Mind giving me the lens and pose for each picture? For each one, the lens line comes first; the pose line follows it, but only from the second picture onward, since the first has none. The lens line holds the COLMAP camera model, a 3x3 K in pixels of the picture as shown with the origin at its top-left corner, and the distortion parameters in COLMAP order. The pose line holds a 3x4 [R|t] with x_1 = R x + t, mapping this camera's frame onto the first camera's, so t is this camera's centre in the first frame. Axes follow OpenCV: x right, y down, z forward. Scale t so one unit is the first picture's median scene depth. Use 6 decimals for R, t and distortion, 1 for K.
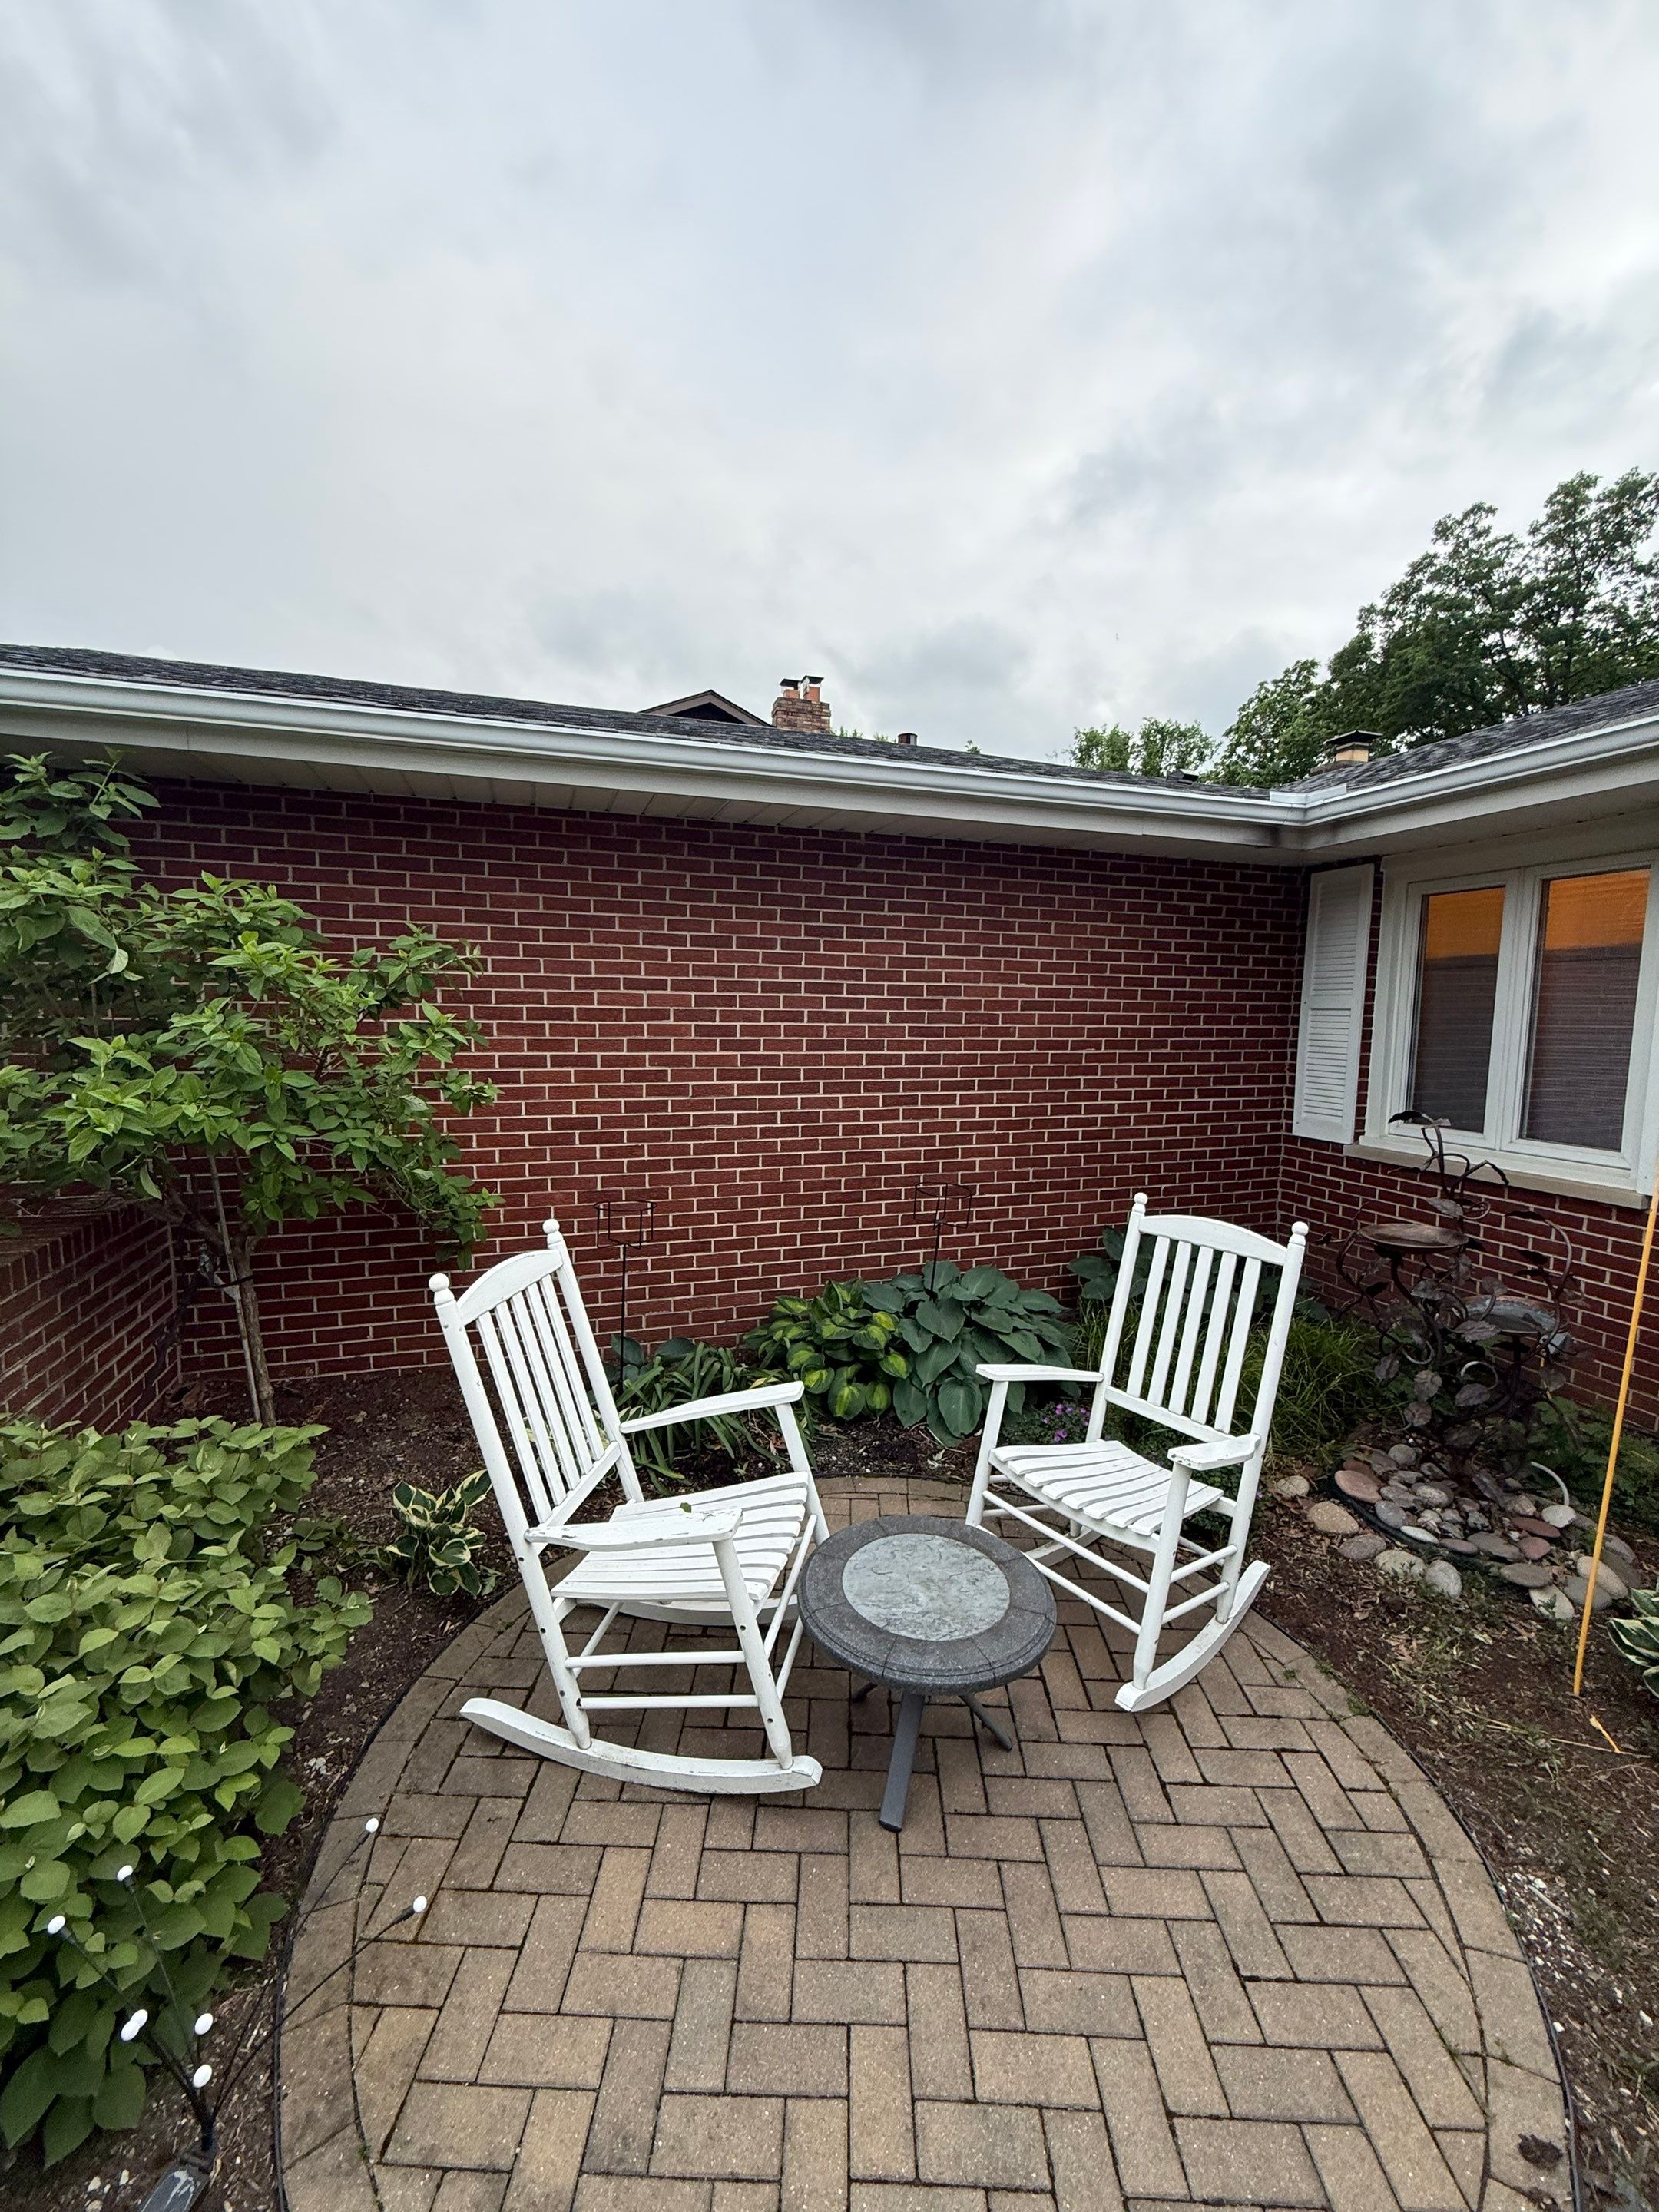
lens RADIAL K [[874.3, 0, 829.5], [0, 874.3, 1106.0], [0, 0, 1]] dist [0.000014, -0.000433]
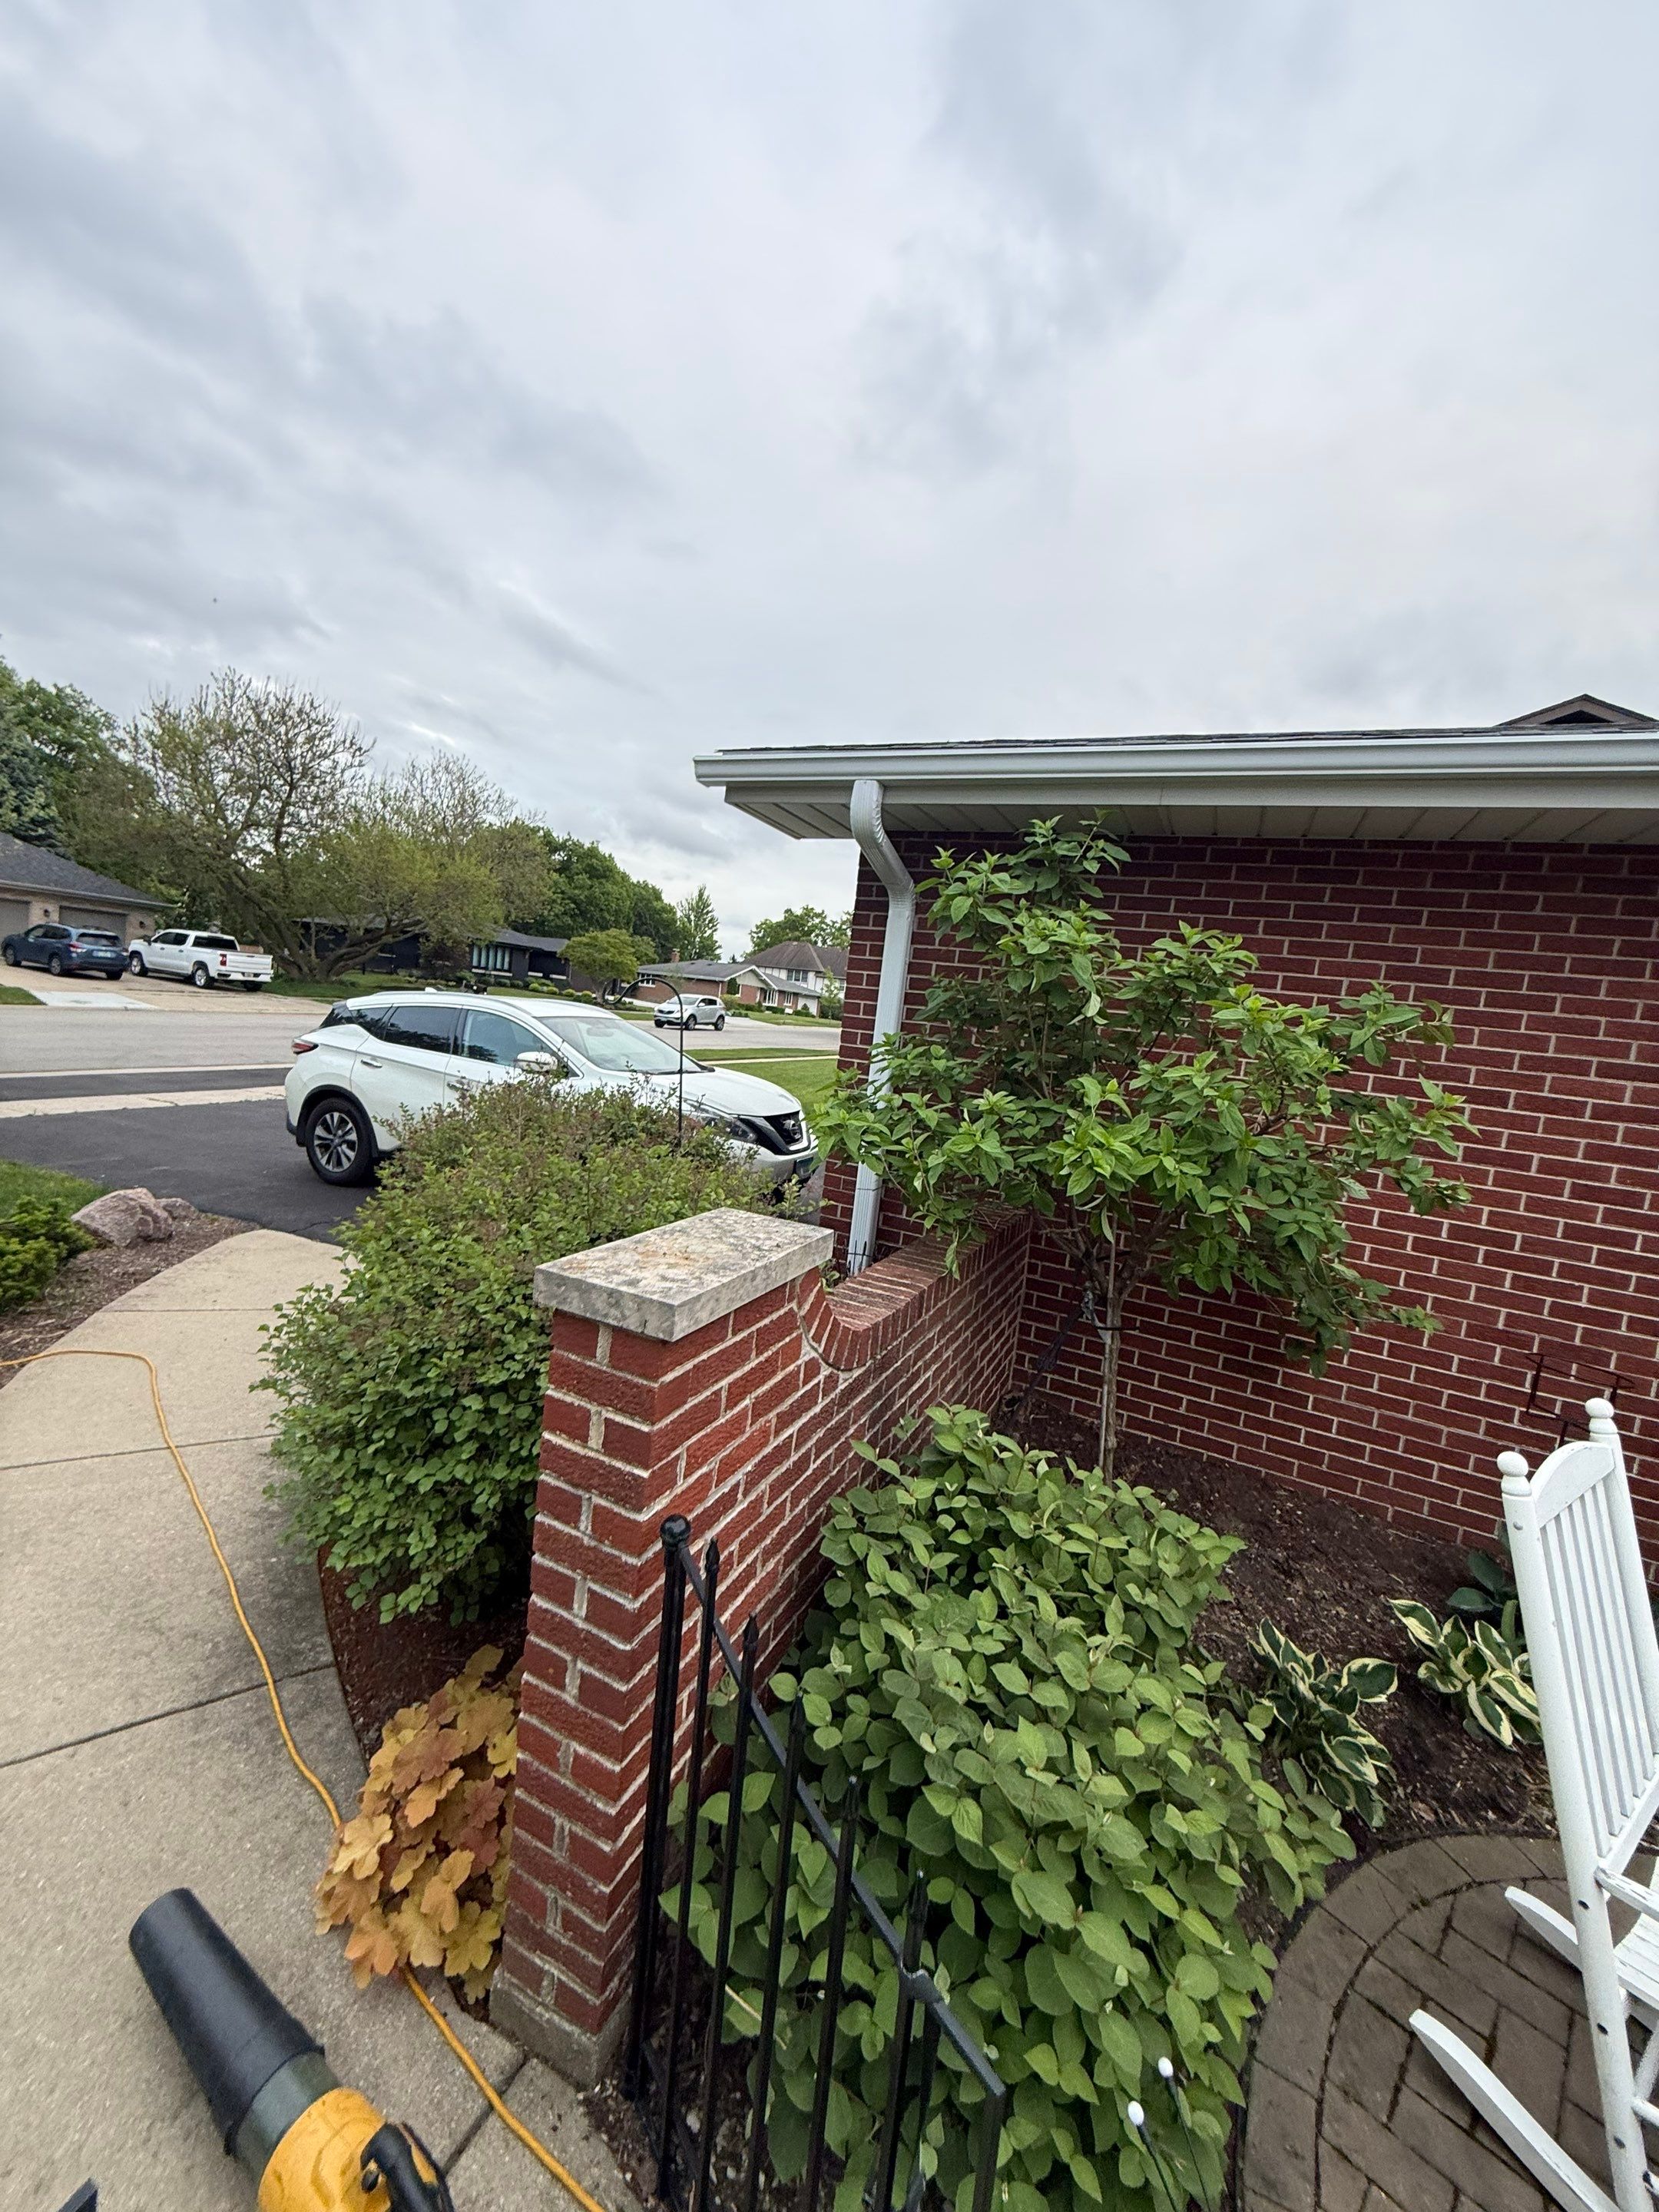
lens RADIAL K [[874.3, 0, 829.5], [0, 874.3, 1106.0], [0, 0, 1]] dist [0.000014, -0.000433]
pose [[0.726120, 0.141091, -0.672936, -0.316652], [-0.177494, 0.984011, 0.014790, -0.005151], [0.664263, 0.108702, 0.739553, 0.021049]]
